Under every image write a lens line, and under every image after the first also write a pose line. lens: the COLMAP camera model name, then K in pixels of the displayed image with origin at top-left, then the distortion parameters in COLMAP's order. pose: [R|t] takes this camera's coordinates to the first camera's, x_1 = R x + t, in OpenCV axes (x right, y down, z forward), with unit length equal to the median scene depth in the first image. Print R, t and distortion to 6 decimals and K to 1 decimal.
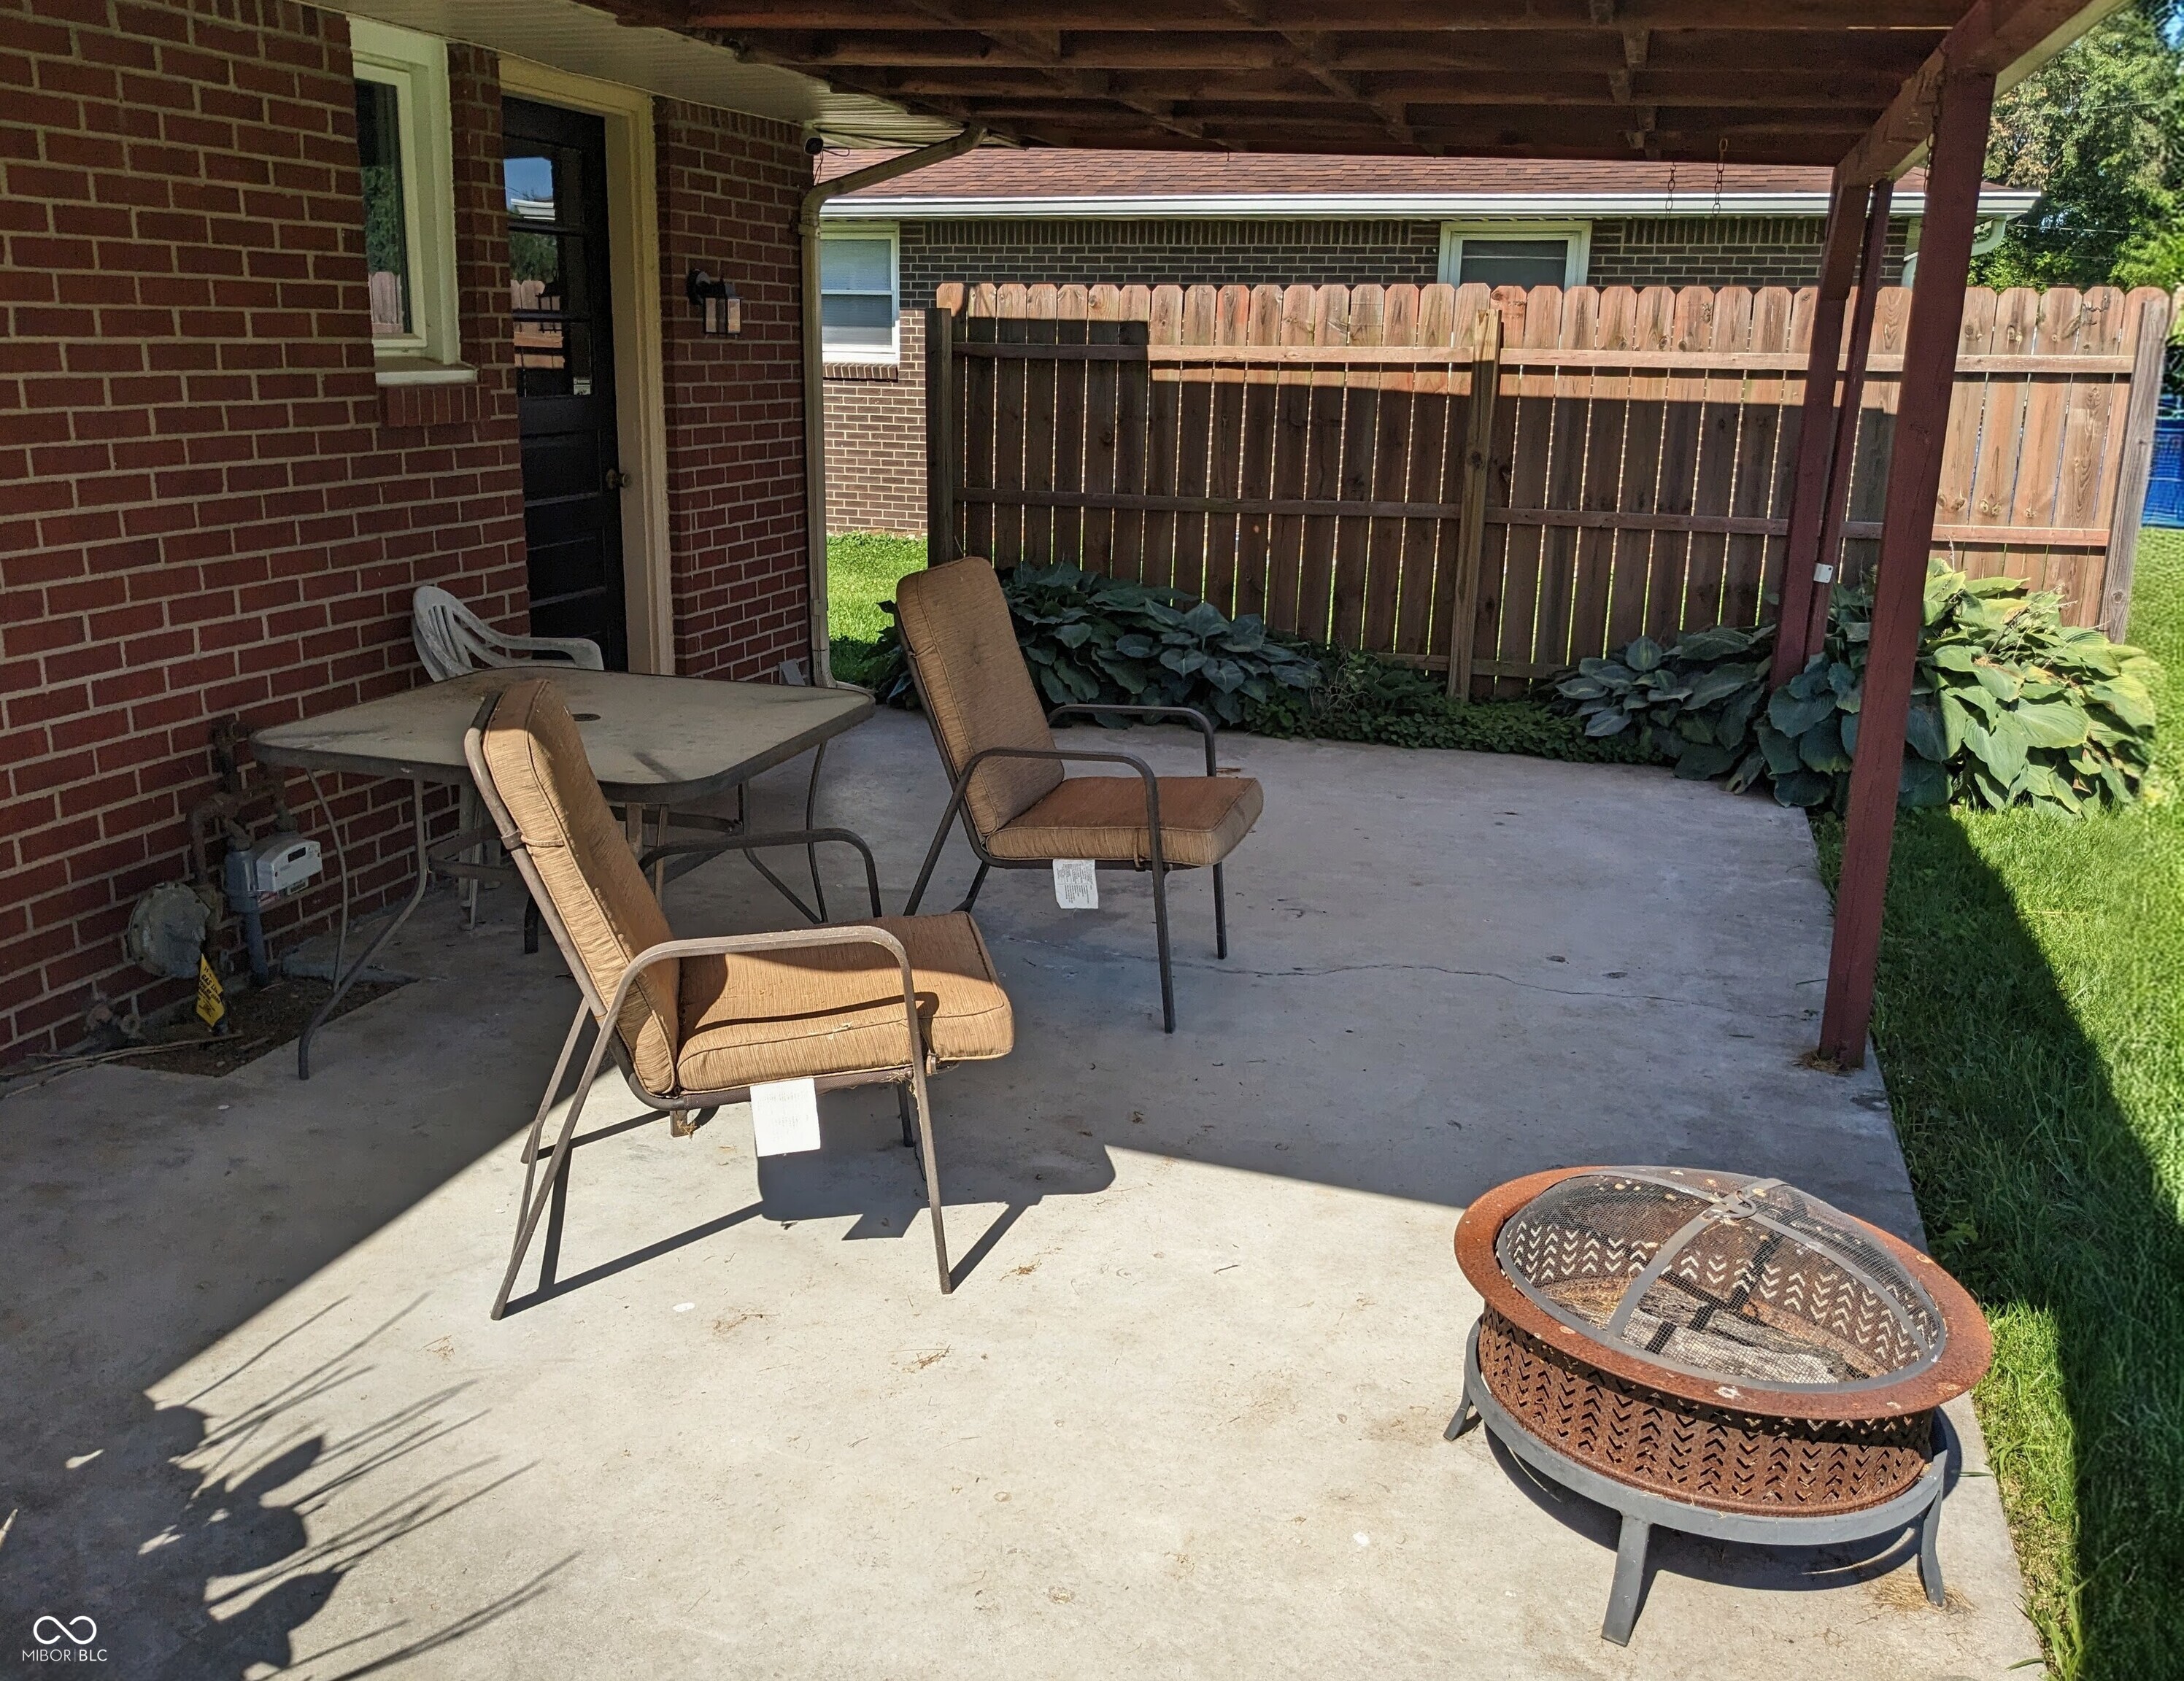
lens RADIAL K [[1850.7, 0, 990.5], [0, 1850.7, 867.7], [0, 0, 1]] dist [-0.003167, -0.045407]
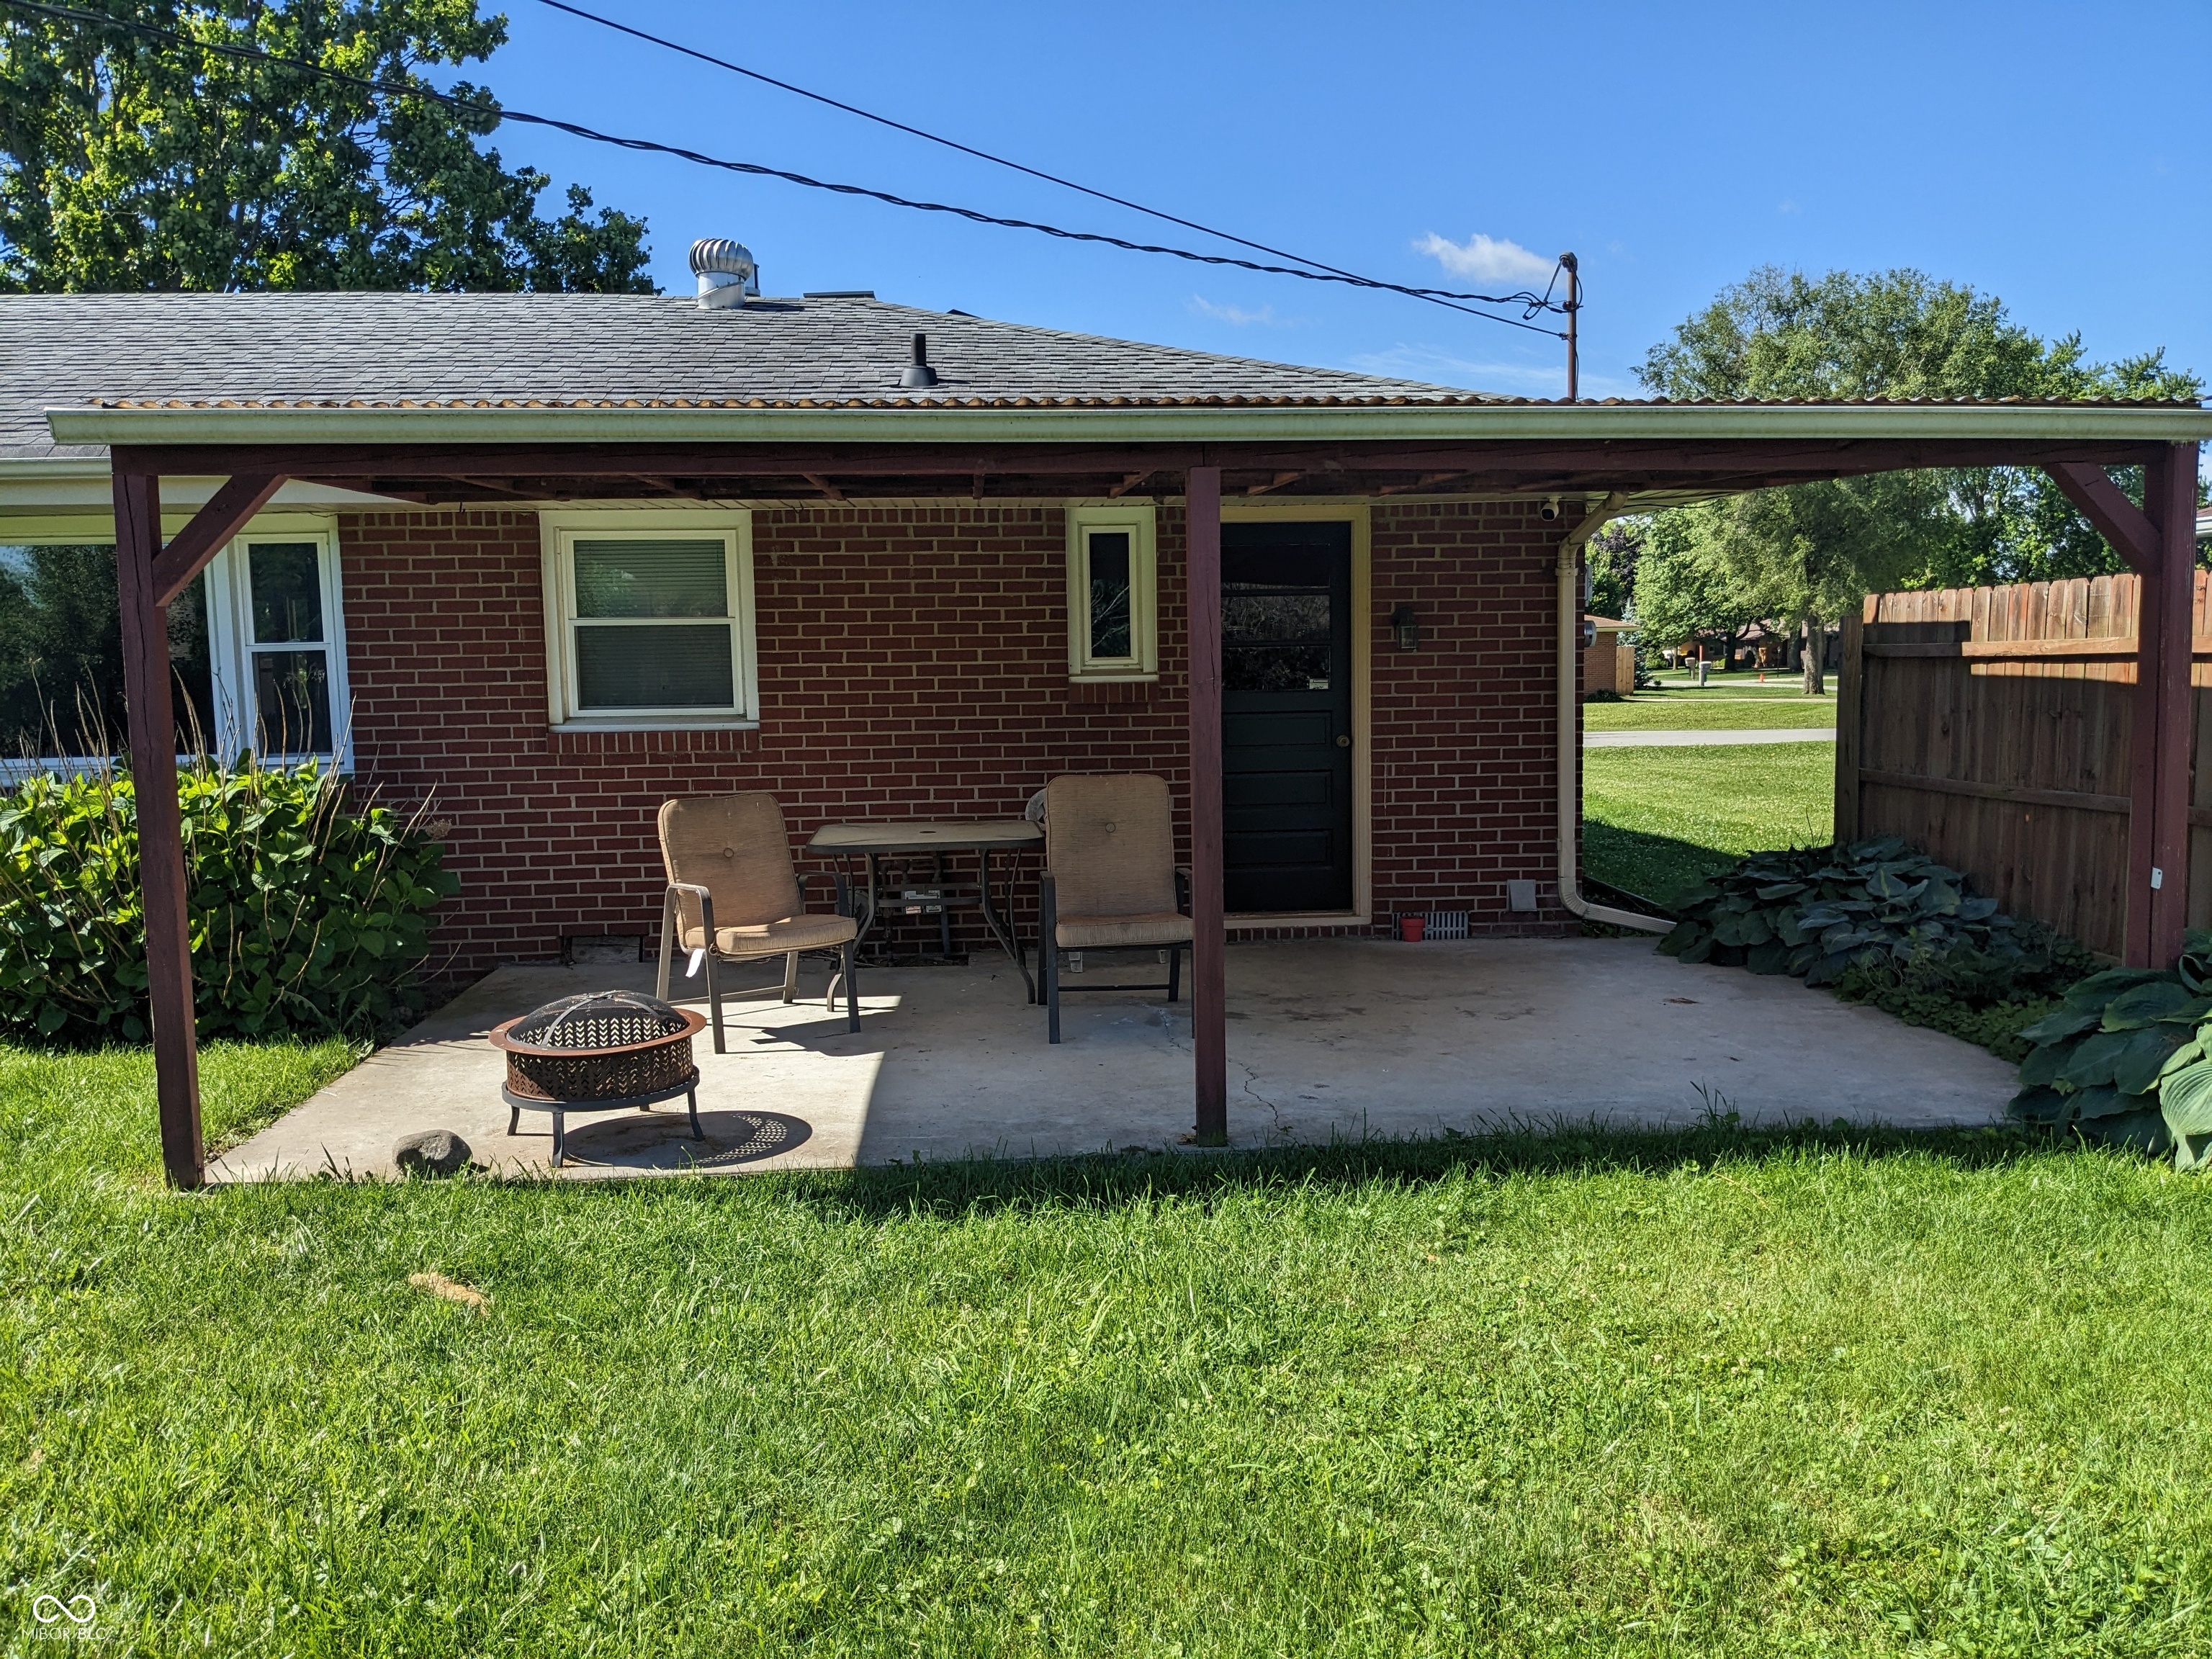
lens RADIAL K [[1741.7, 0, 1106.0], [0, 1741.7, 829.5], [0, 0, 1]] dist [0.081548, -0.173593]
pose [[0.406423, 0.067089, -0.911218, 1.367490], [-0.228570, 0.973056, -0.030305, -0.057604], [0.884633, 0.220594, 0.410807, 0.288903]]
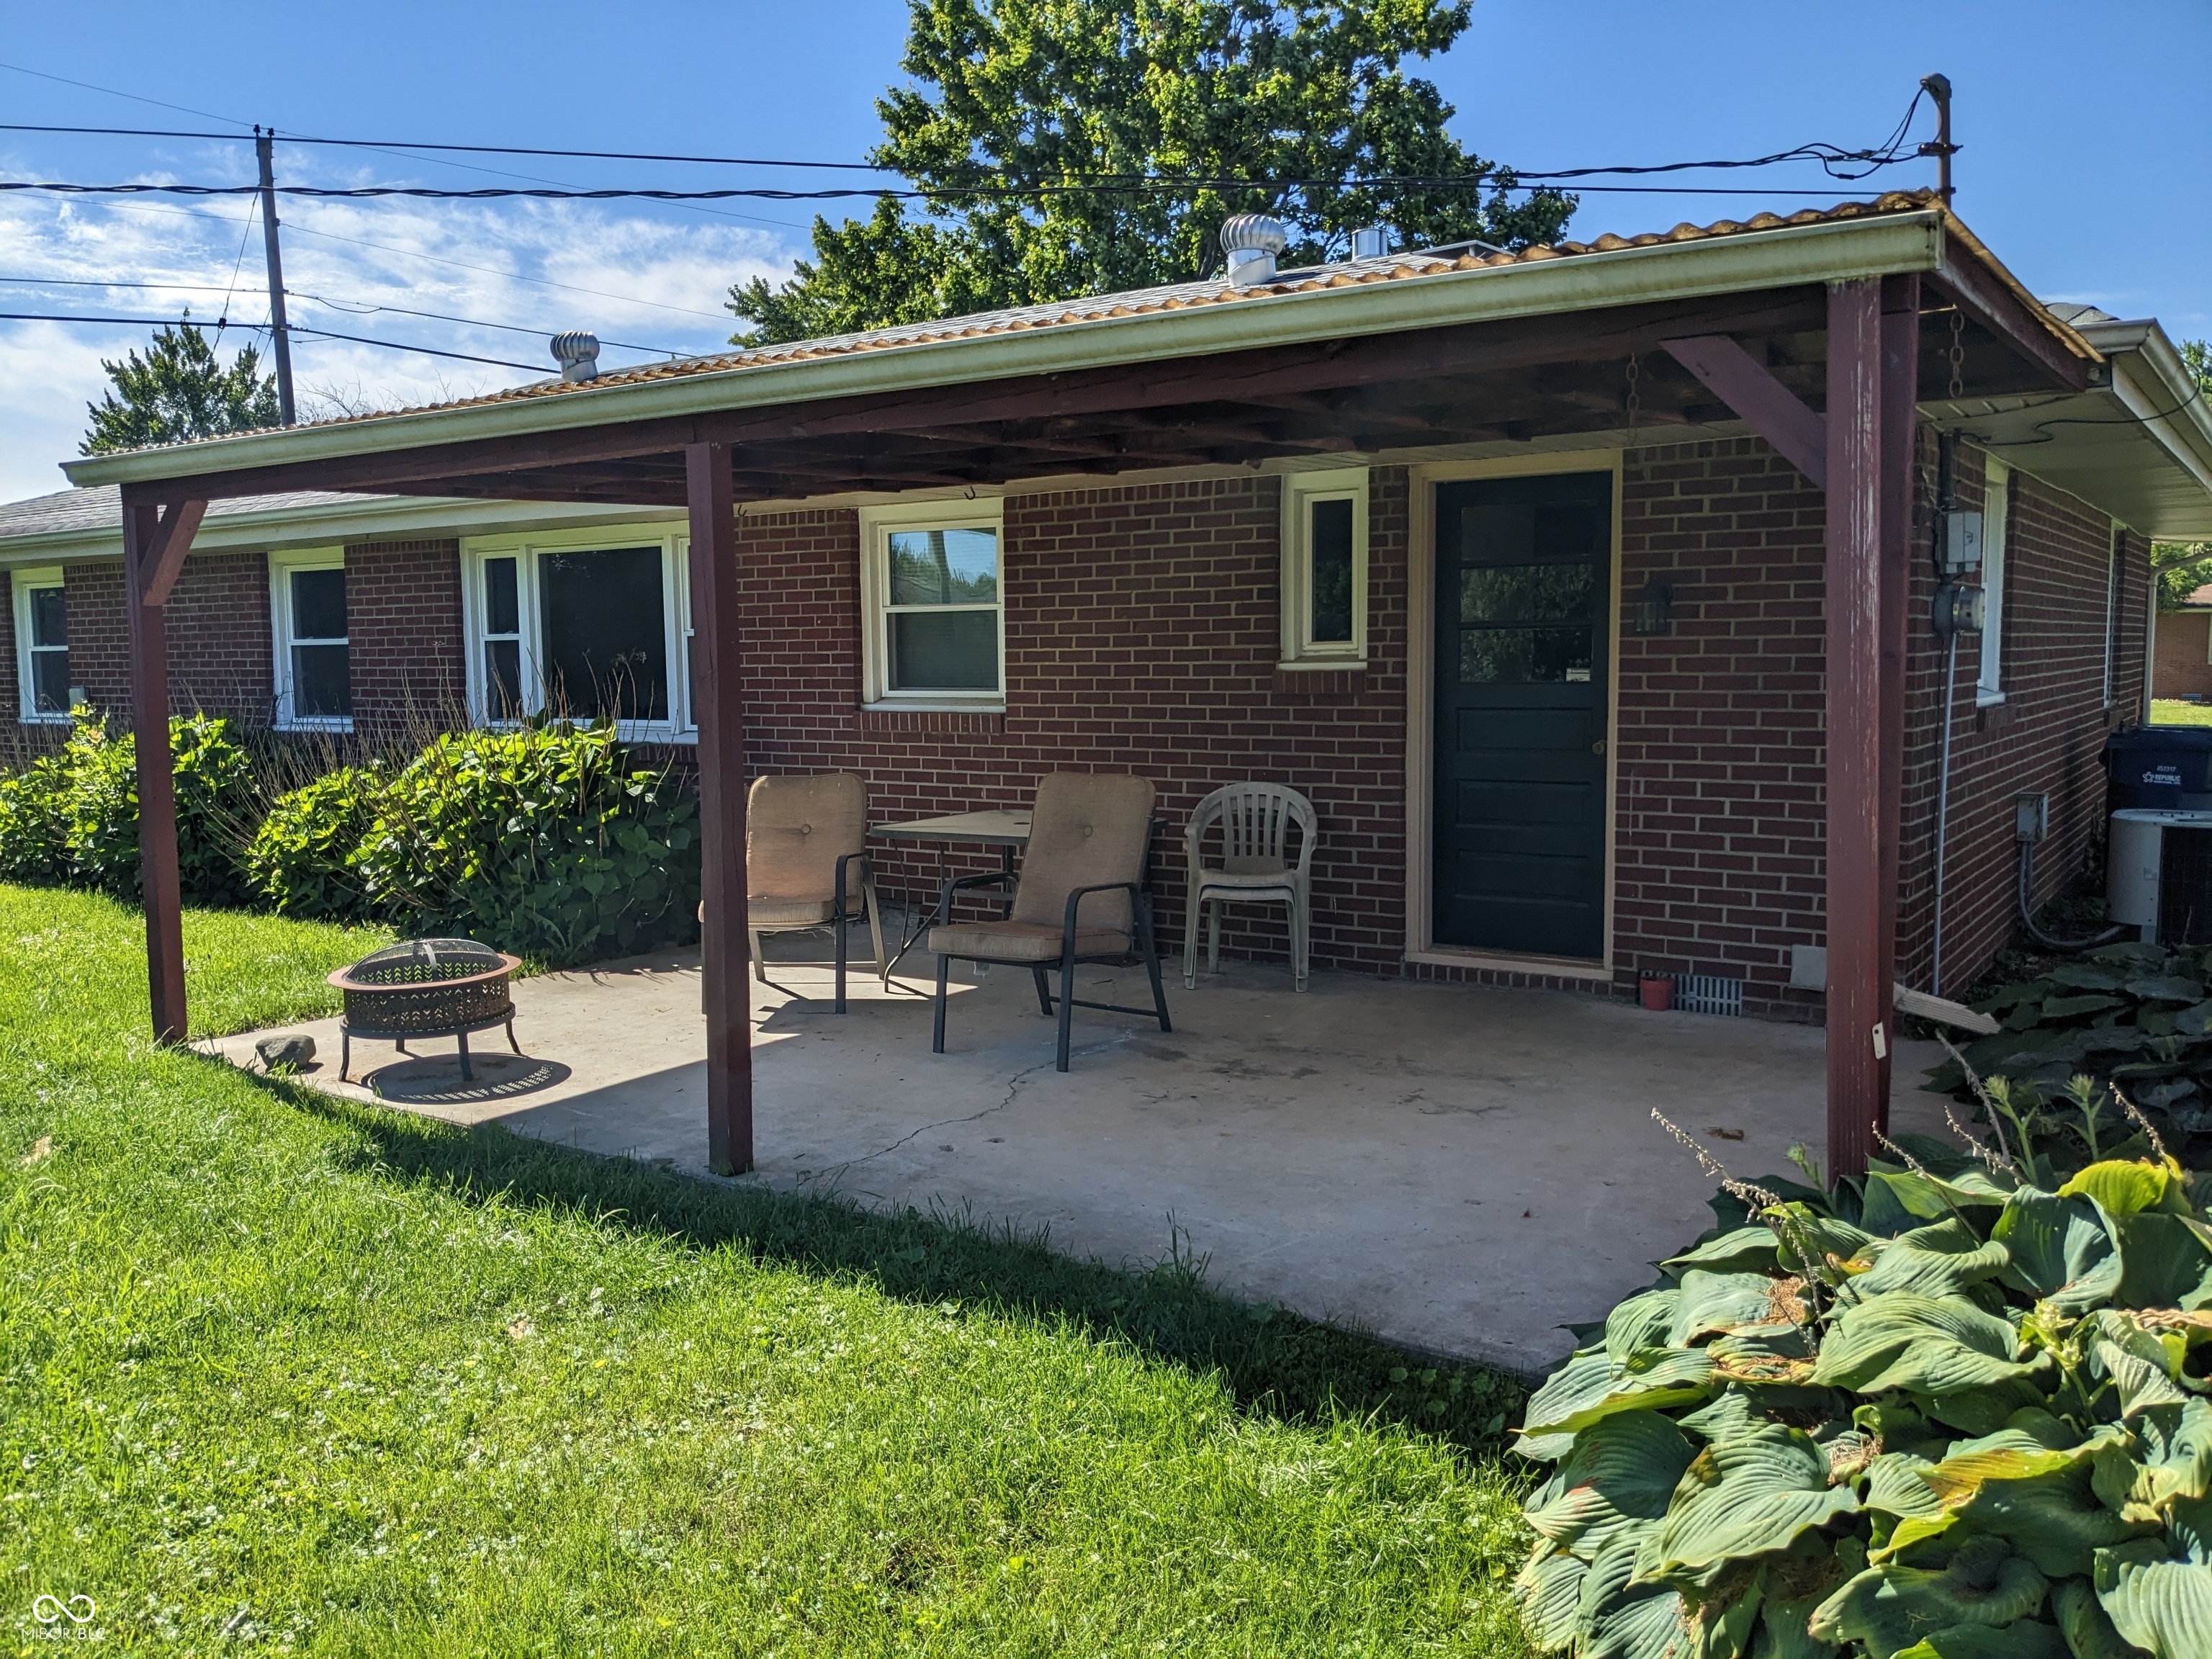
lens RADIAL K [[1747.8, 0, 1070.2], [0, 1747.8, 826.1], [0, 0, 1]] dist [0.011536, -0.007095]
pose [[-0.272570, 0.083481, -0.958507, 1.317800], [-0.254869, 0.954375, 0.155599, -0.320617], [0.927765, 0.286706, -0.238857, 1.227656]]
